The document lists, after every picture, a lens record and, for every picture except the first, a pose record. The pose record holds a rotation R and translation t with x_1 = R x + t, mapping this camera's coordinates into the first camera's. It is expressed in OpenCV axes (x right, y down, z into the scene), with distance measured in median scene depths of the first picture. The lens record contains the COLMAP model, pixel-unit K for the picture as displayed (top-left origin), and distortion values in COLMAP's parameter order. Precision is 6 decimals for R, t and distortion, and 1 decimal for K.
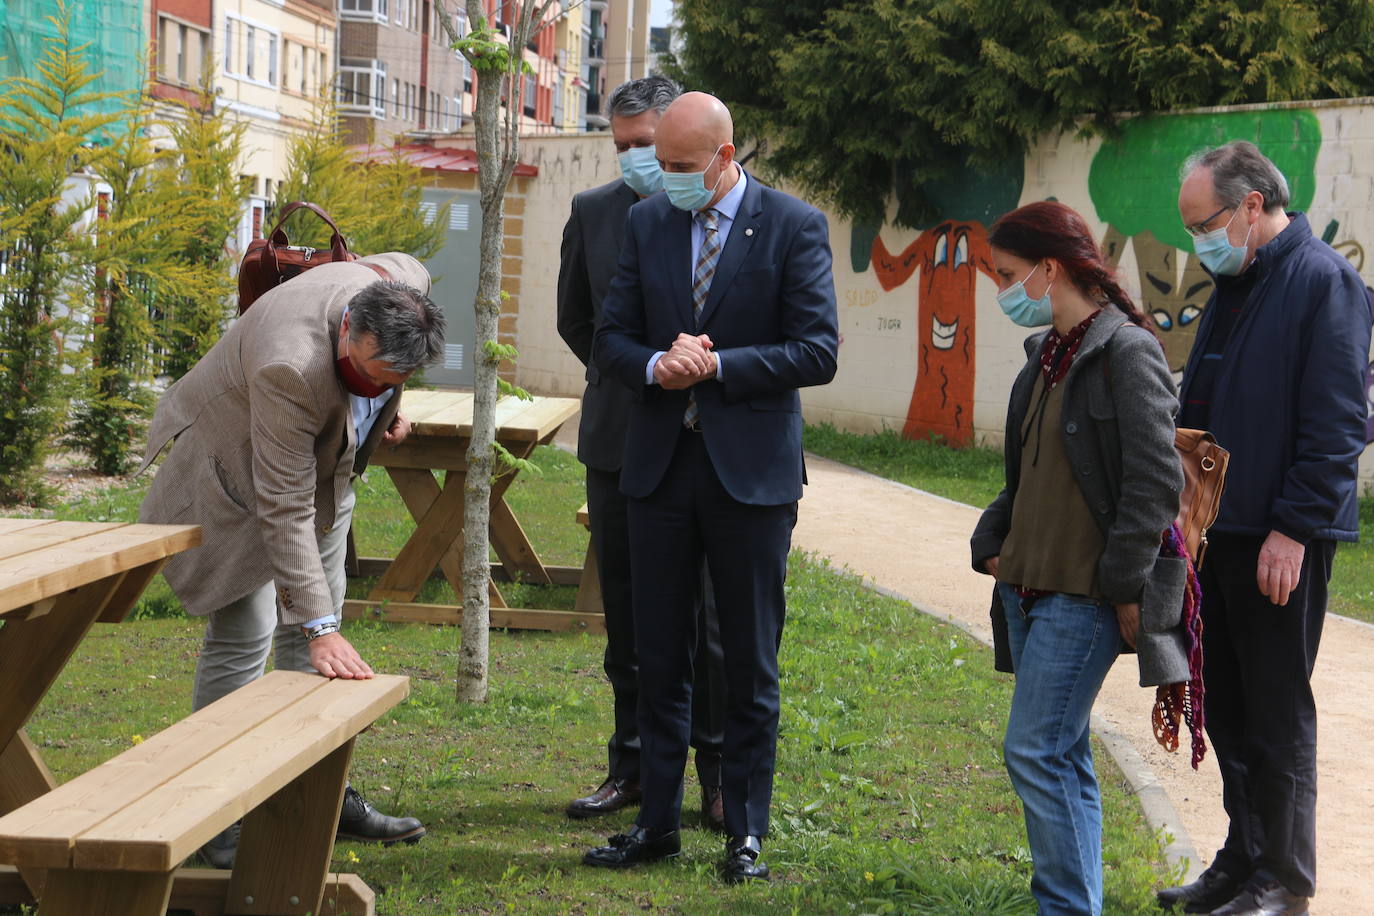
lens RADIAL K [[3313.7, 0, 706.6], [0, 3313.7, 506.6], [0, 0, 1]] dist [0.635930, 0.959857]
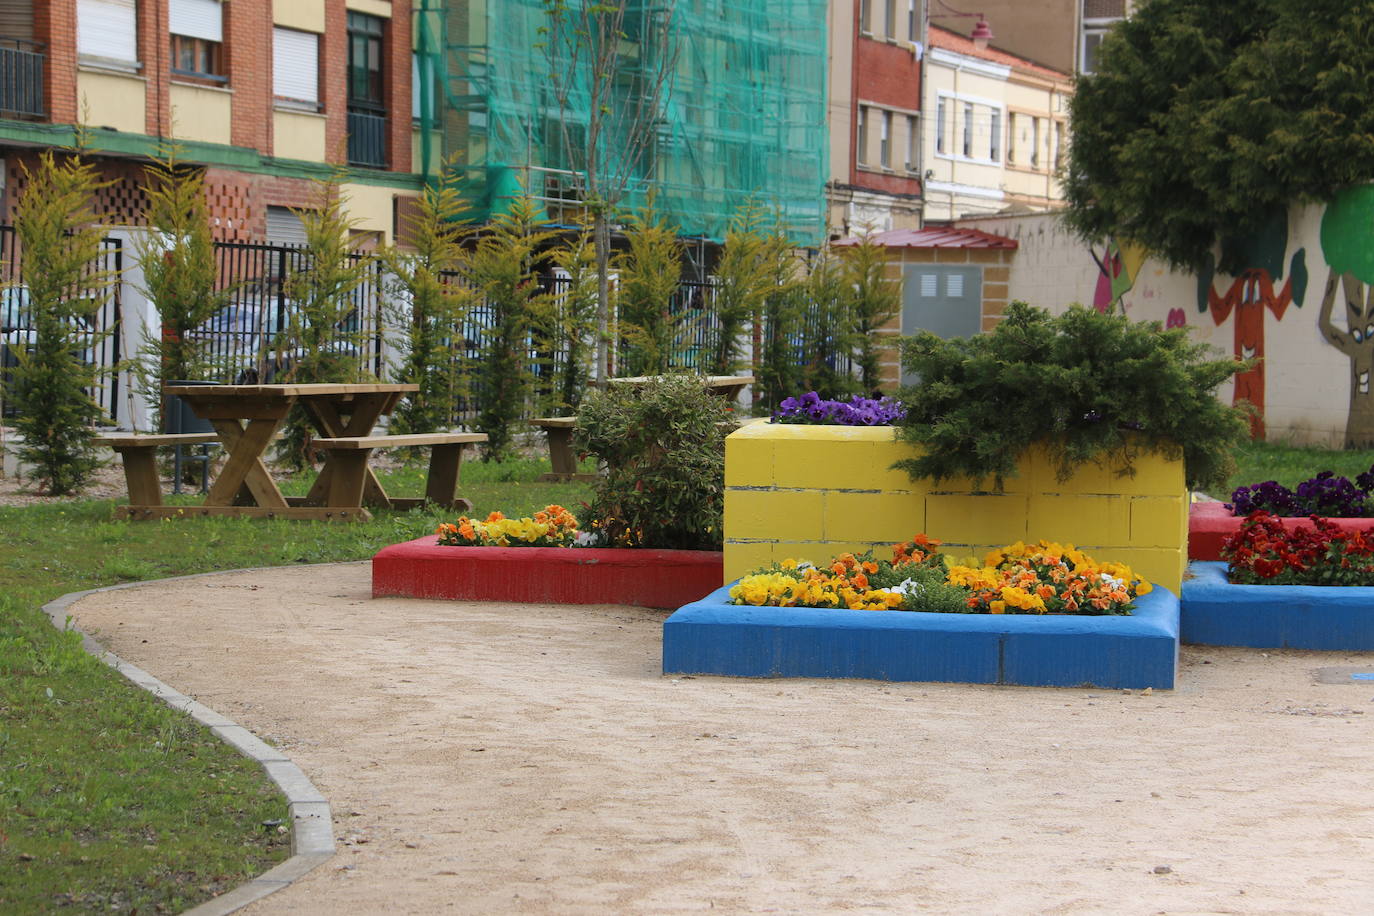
lens RADIAL K [[4574.1, 0, 712.2], [0, 4574.1, 559.9], [0, 0, 1]] dist [0.921840, 1.928384]
pose [[0.971030, -0.026021, -0.237536, 0.324029], [0.018567, 0.999264, -0.033564, 0.091813], [0.238235, 0.028182, 0.970799, -0.872206]]
